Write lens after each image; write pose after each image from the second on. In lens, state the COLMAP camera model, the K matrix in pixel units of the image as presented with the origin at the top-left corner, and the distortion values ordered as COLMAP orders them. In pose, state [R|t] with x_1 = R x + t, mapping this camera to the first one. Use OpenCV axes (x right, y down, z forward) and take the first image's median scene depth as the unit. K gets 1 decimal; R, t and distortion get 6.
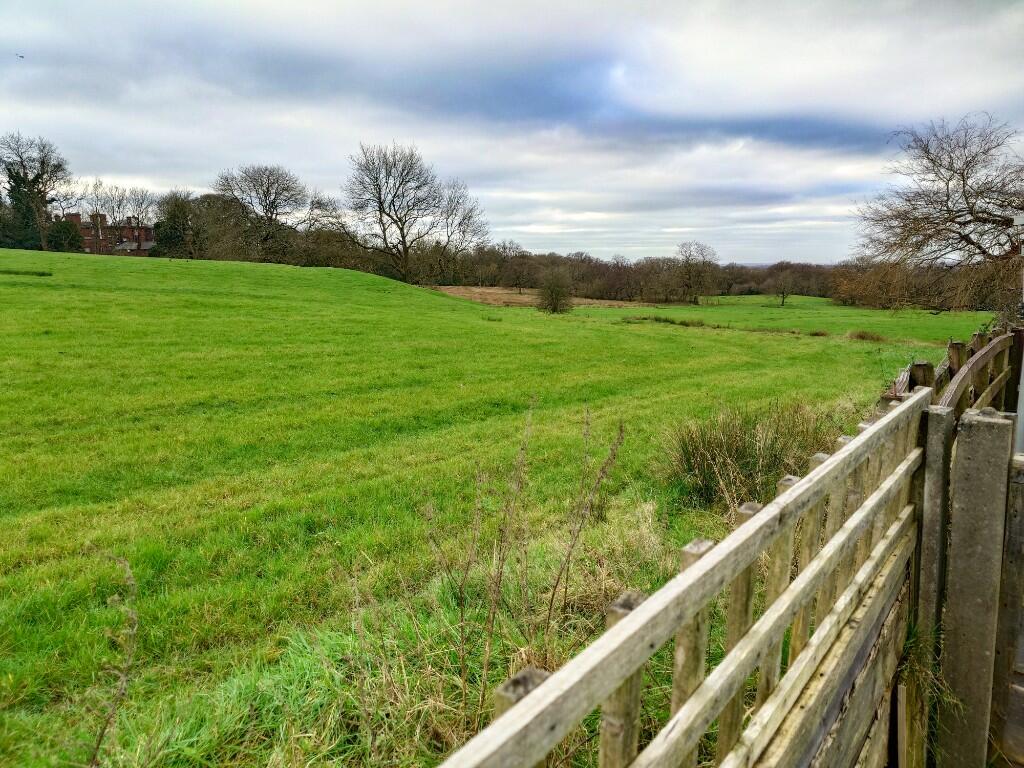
lens RADIAL K [[715.6, 0, 515.0], [0, 715.6, 386.7], [0, 0, 1]] dist [0.007226, -0.002410]
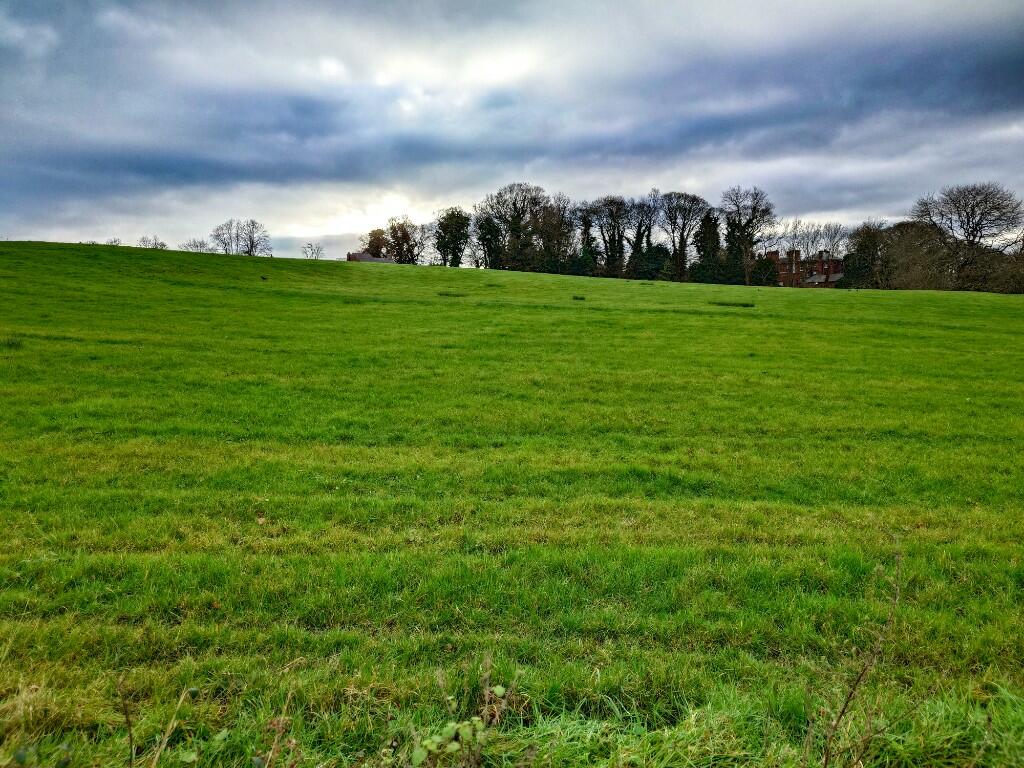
lens RADIAL K [[715.6, 0, 516.1], [0, 715.6, 379.4], [0, 0, 1]] dist [0.007226, -0.002410]
pose [[0.636430, 0.071958, -0.767971, -0.006229], [-0.111722, 0.993739, 0.000526, 0.005656], [0.763201, 0.085465, 0.640485, -0.025786]]
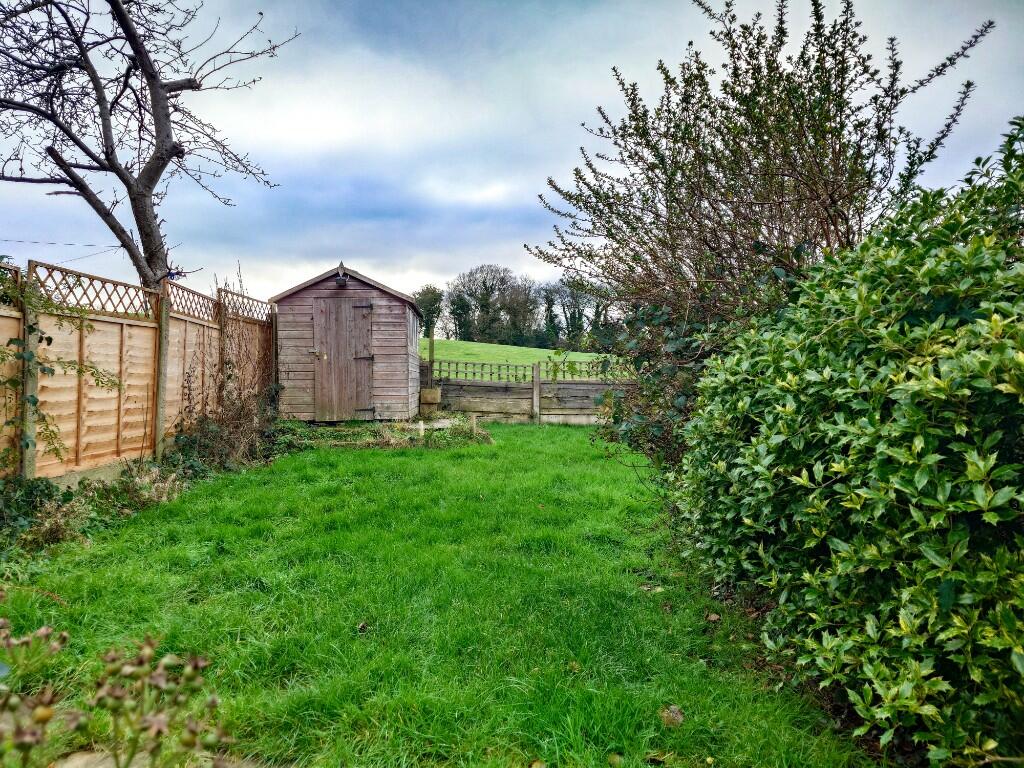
lens RADIAL K [[715.6, 0, 514.0], [0, 715.6, 381.5], [0, 0, 1]] dist [0.007226, -0.002410]
pose [[0.671276, 0.011315, -0.741121, 0.958744], [-0.127838, 0.986667, -0.100726, 0.191968], [0.730100, 0.162359, 0.663772, -0.899930]]
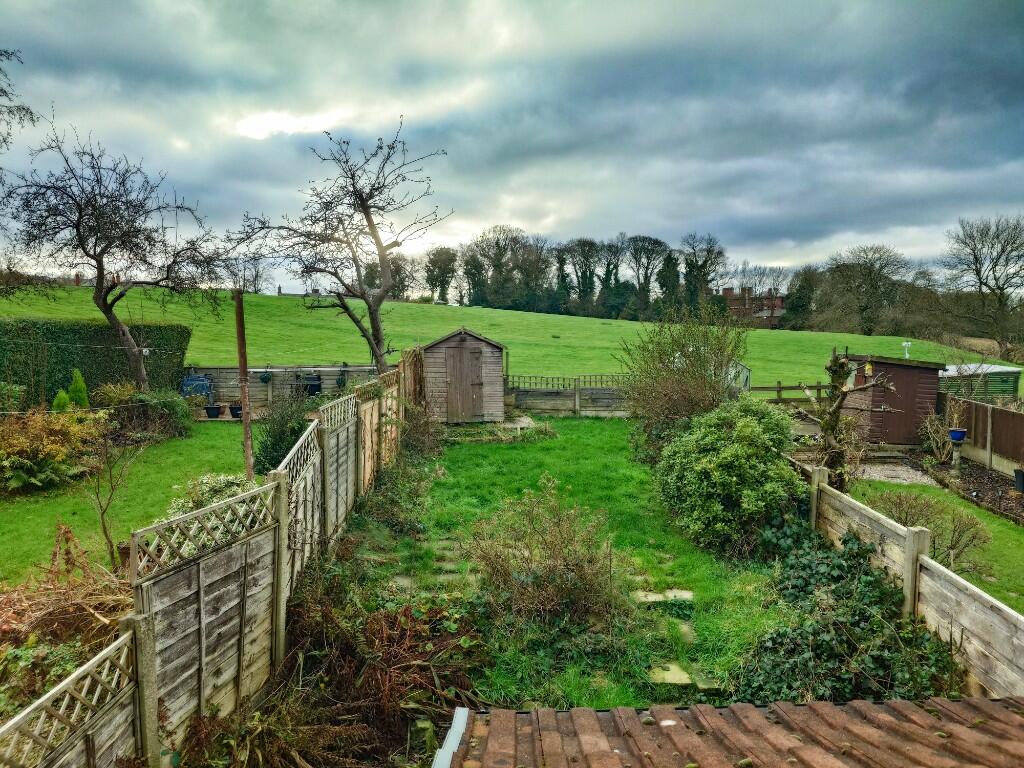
lens RADIAL K [[715.6, 0, 515.4], [0, 715.6, 378.6], [0, 0, 1]] dist [0.007226, -0.002410]
pose [[0.663435, 0.053470, -0.746321, 1.346988], [-0.122883, 0.991686, -0.038187, 0.124955], [0.738074, 0.117045, 0.664490, -1.410733]]
